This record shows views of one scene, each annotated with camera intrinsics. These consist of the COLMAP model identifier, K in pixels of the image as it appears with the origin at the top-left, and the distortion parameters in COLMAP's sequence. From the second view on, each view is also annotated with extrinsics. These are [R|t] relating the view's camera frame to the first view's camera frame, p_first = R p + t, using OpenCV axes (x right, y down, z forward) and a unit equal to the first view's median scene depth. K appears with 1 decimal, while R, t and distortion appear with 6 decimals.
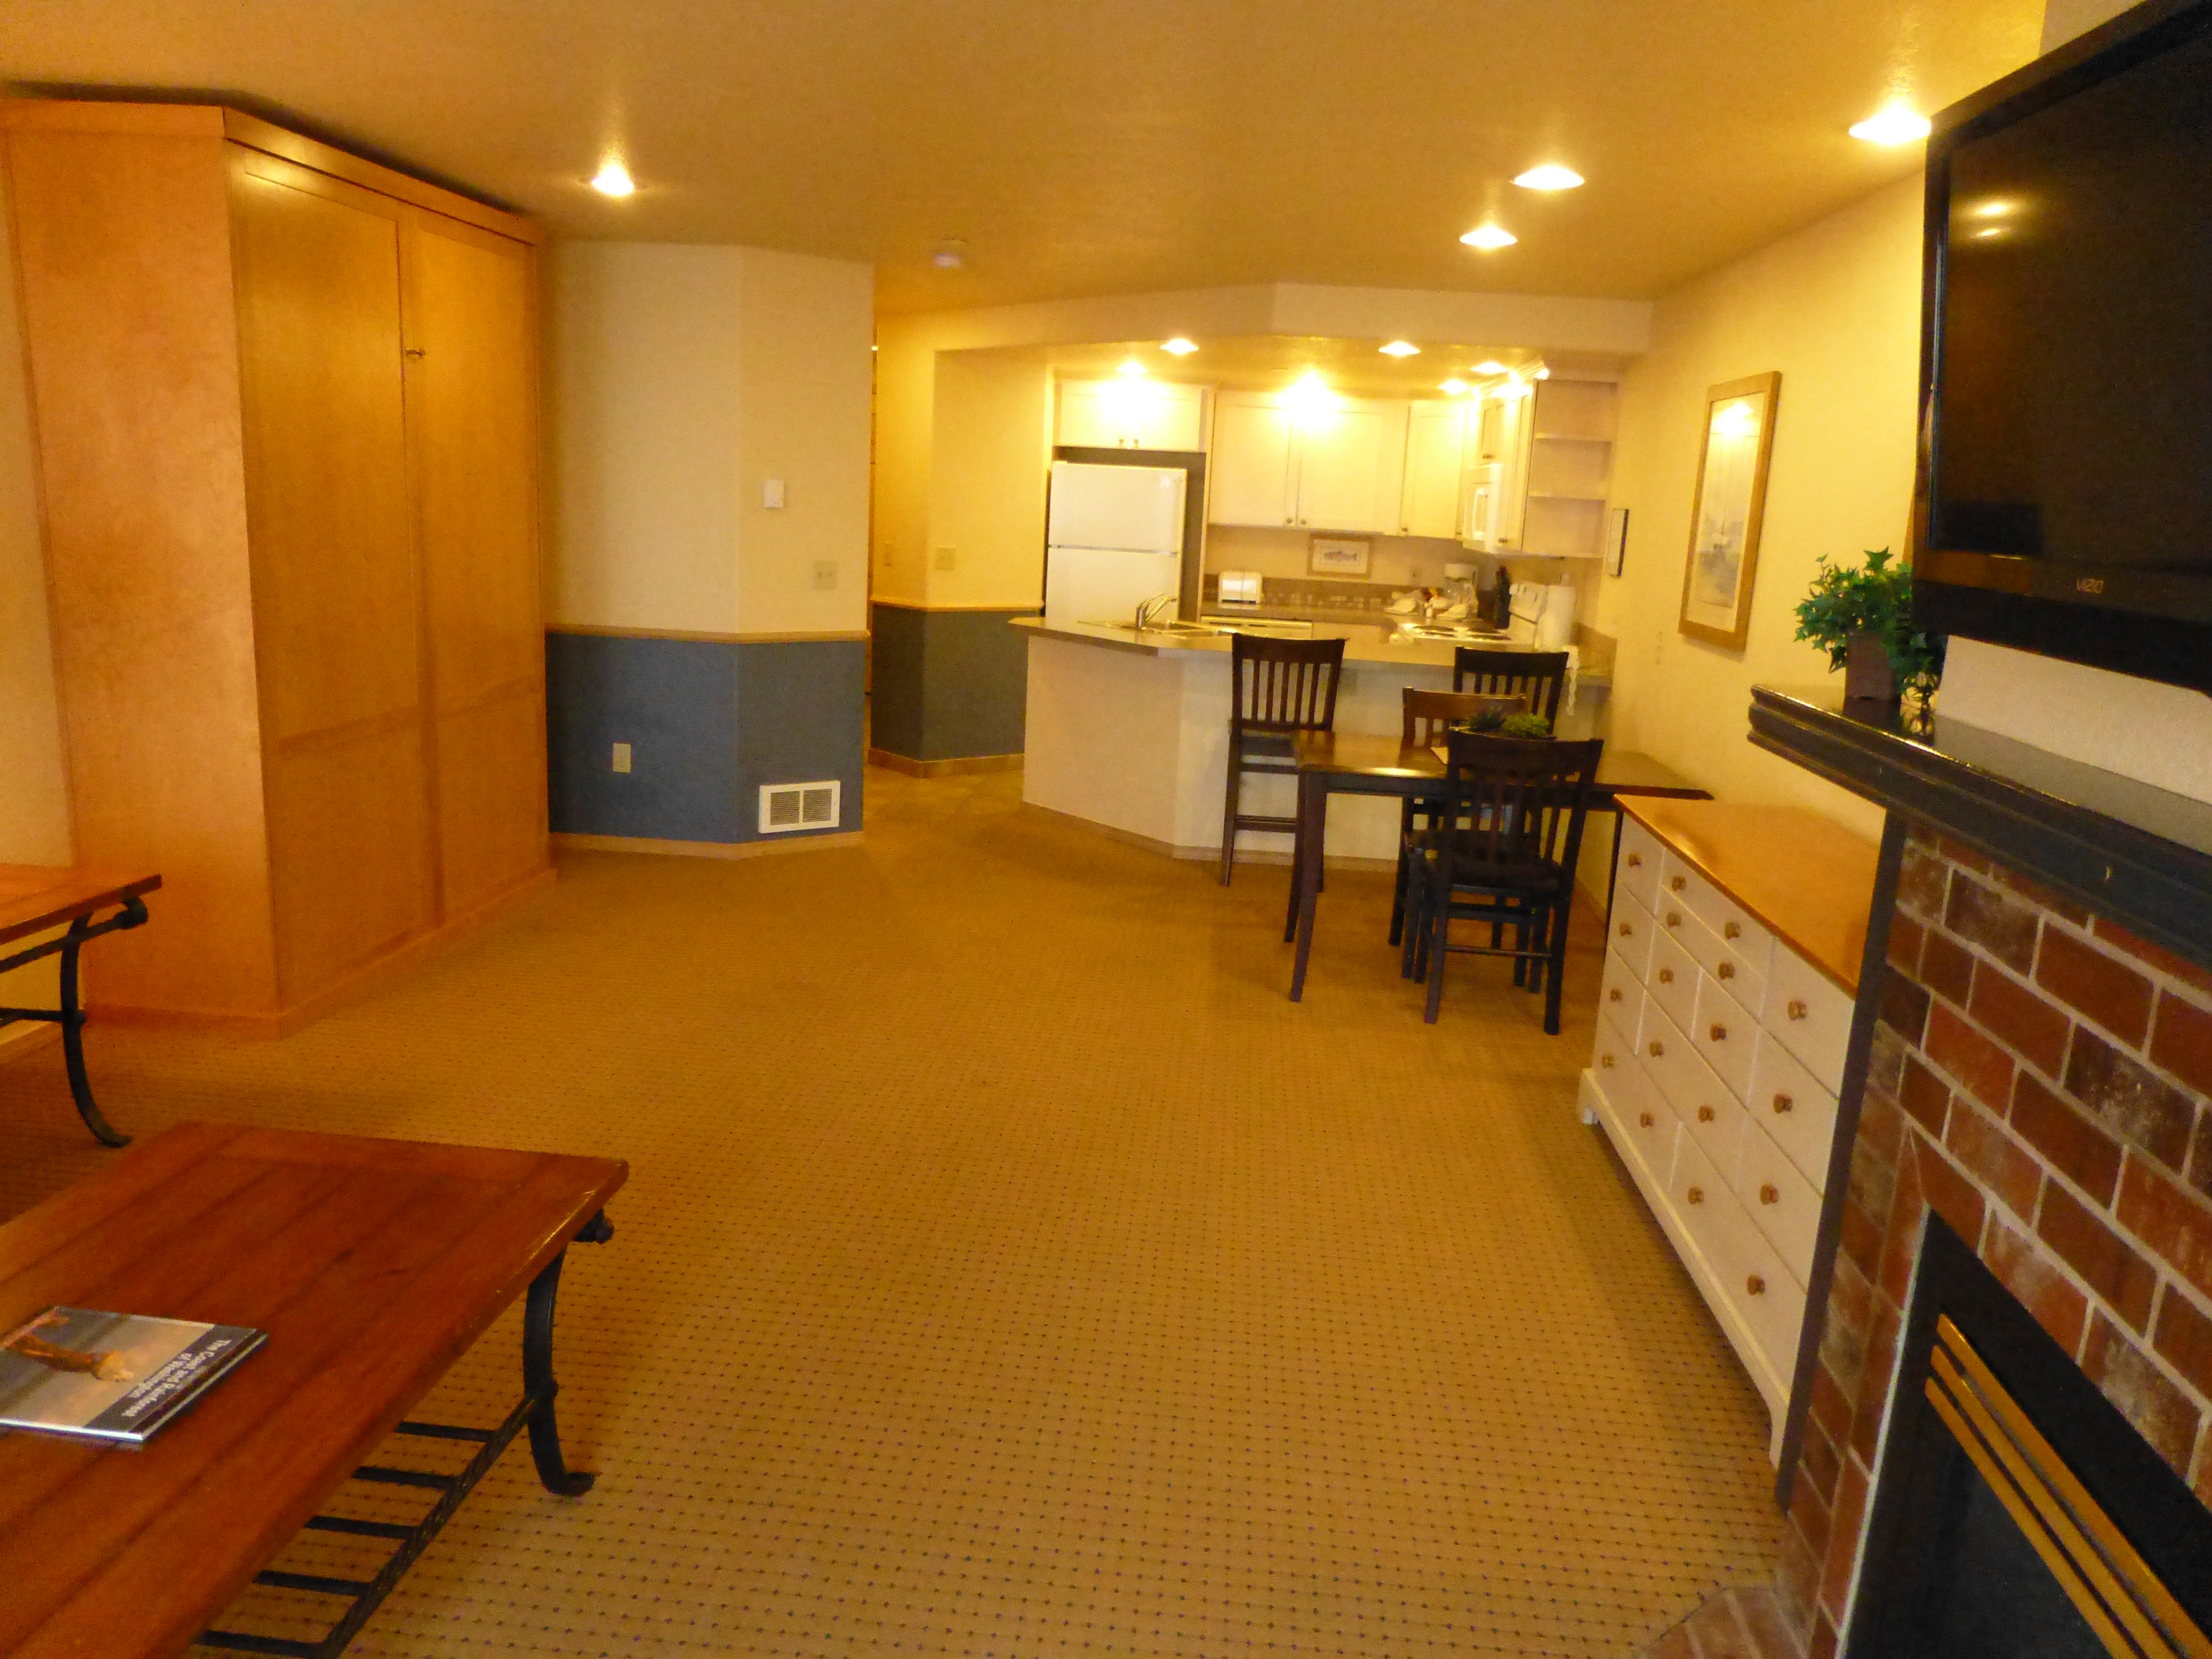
lens RADIAL K [[1588.6, 0, 1103.5], [0, 1588.6, 831.6], [0, 0, 1]] dist [-0.046836, 0.012535]
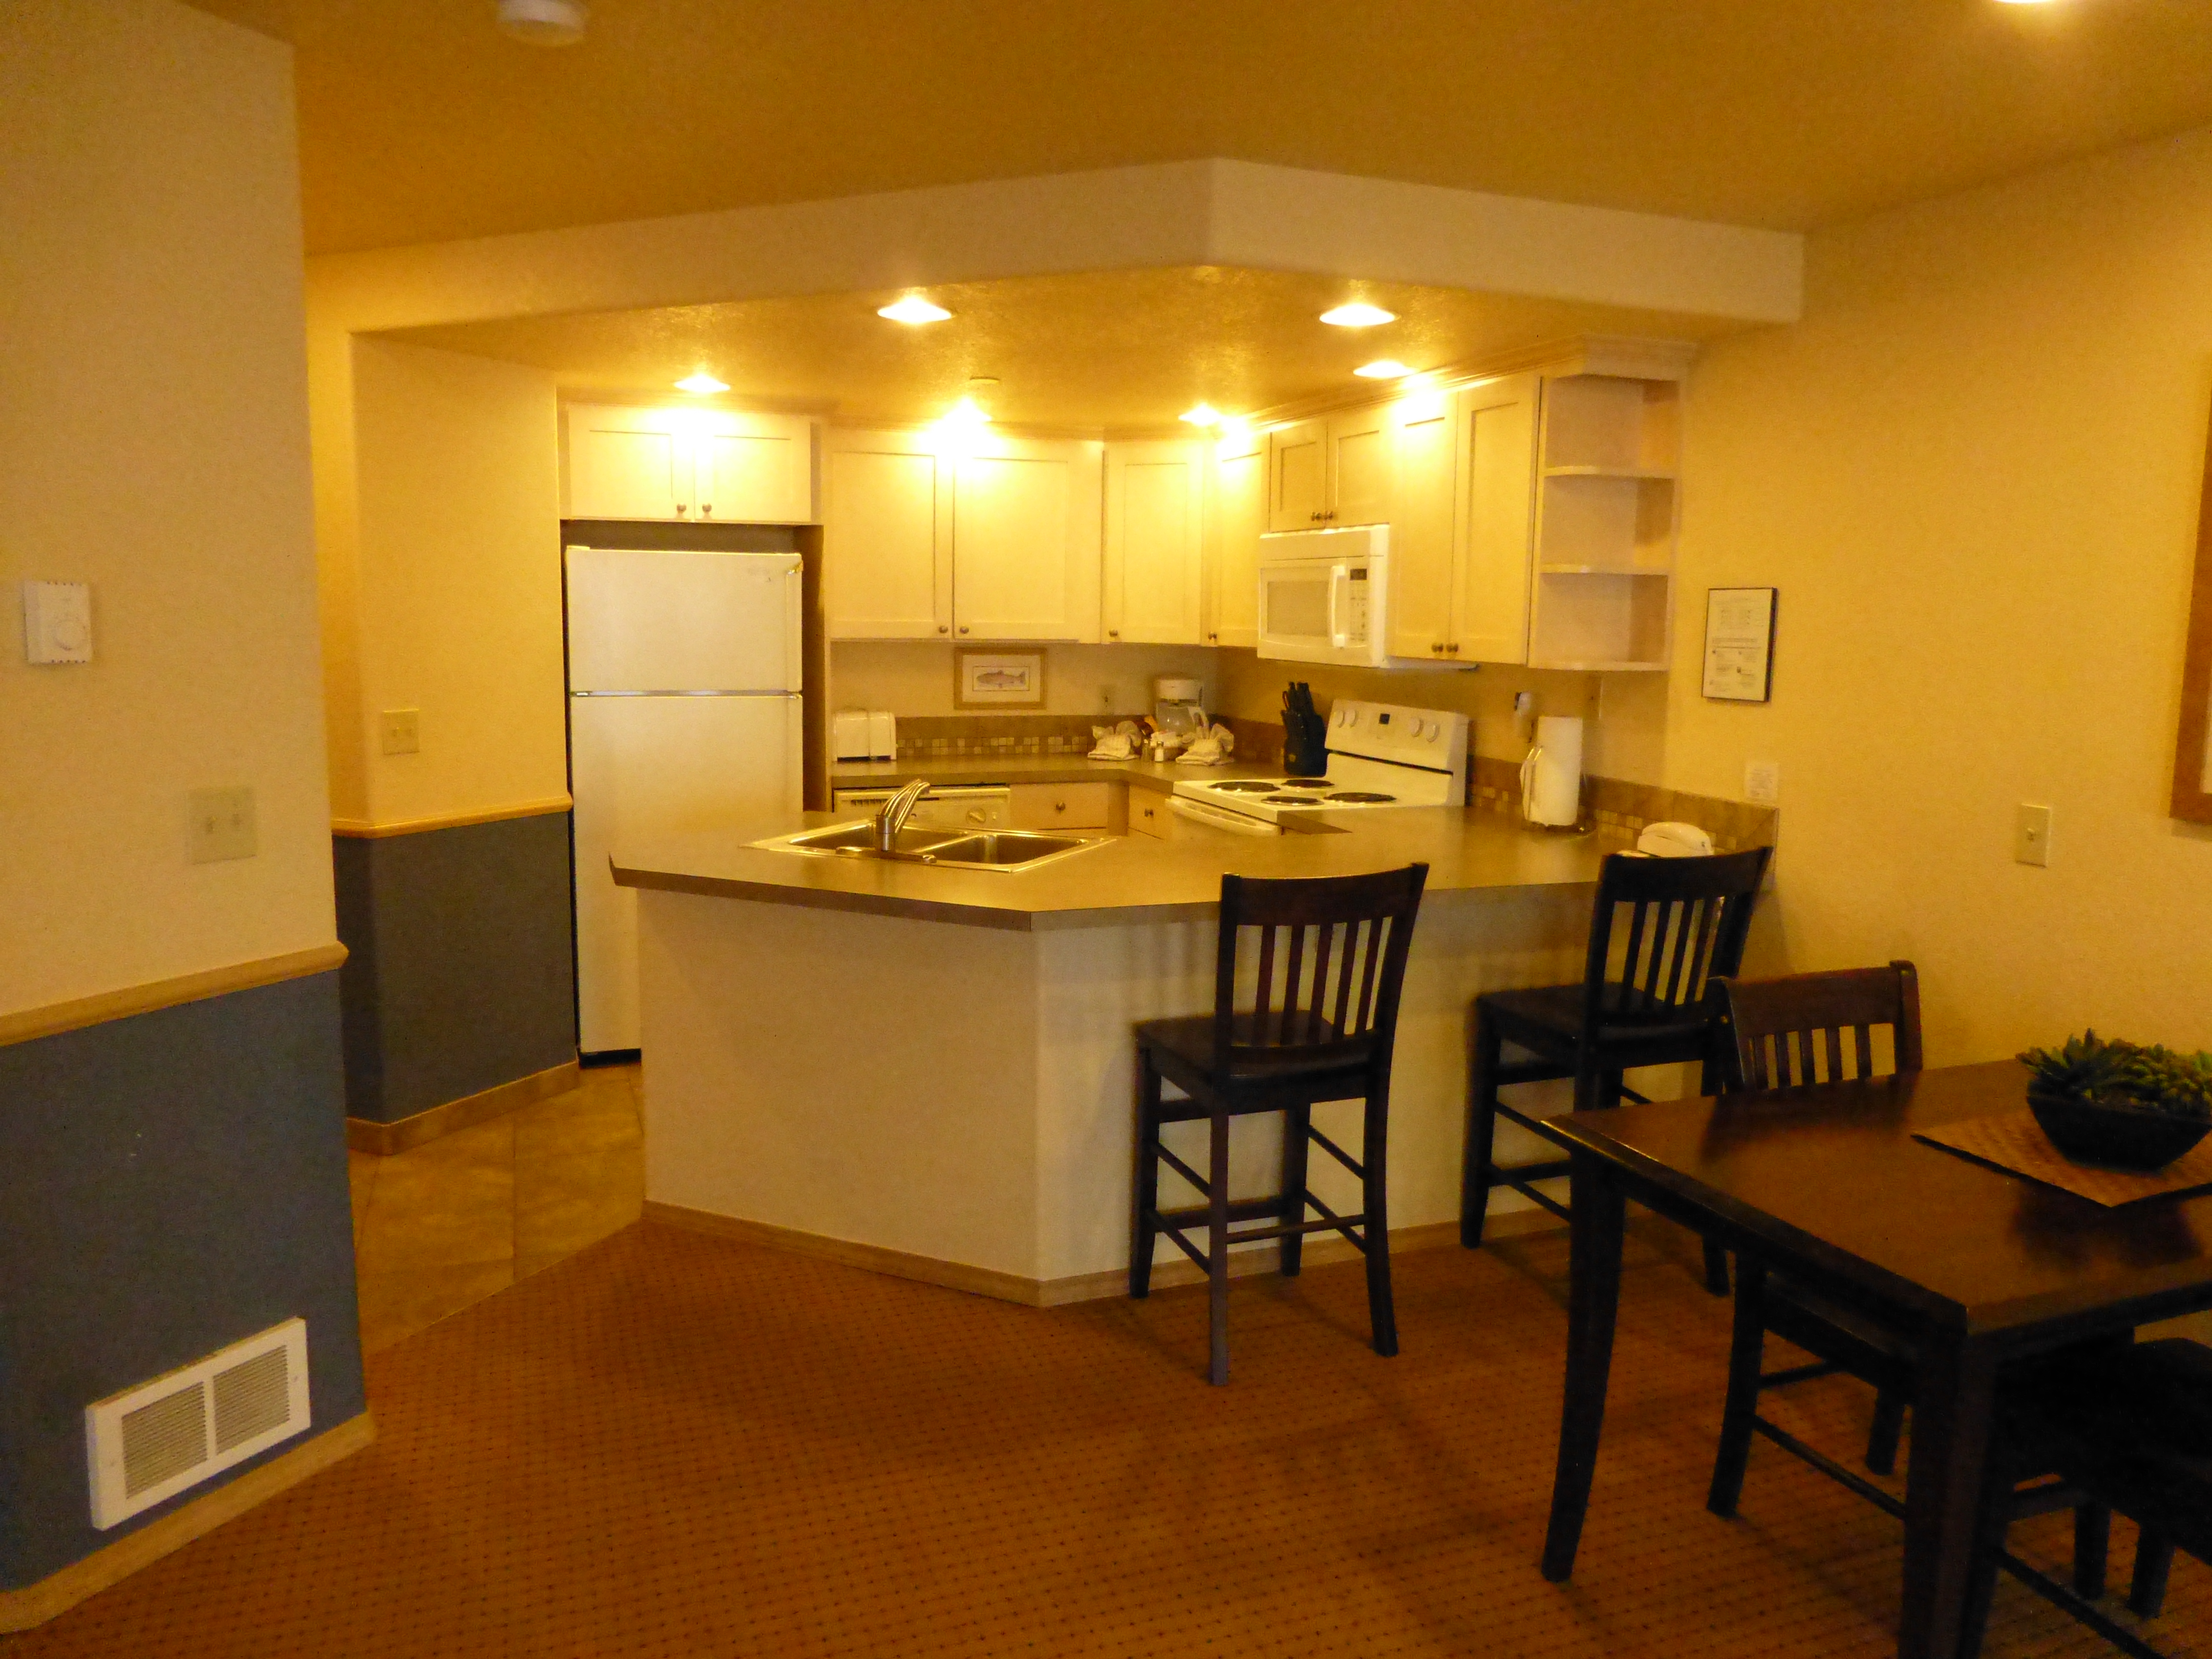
lens RADIAL K [[1588.6, 0, 1106.8], [0, 1588.6, 835.1], [0, 0, 1]] dist [-0.046836, 0.012535]
pose [[0.901400, -0.097614, 0.421841, -0.105327], [0.121453, 0.992146, -0.029940, -0.090261], [-0.415605, 0.078222, 0.906175, 0.416295]]
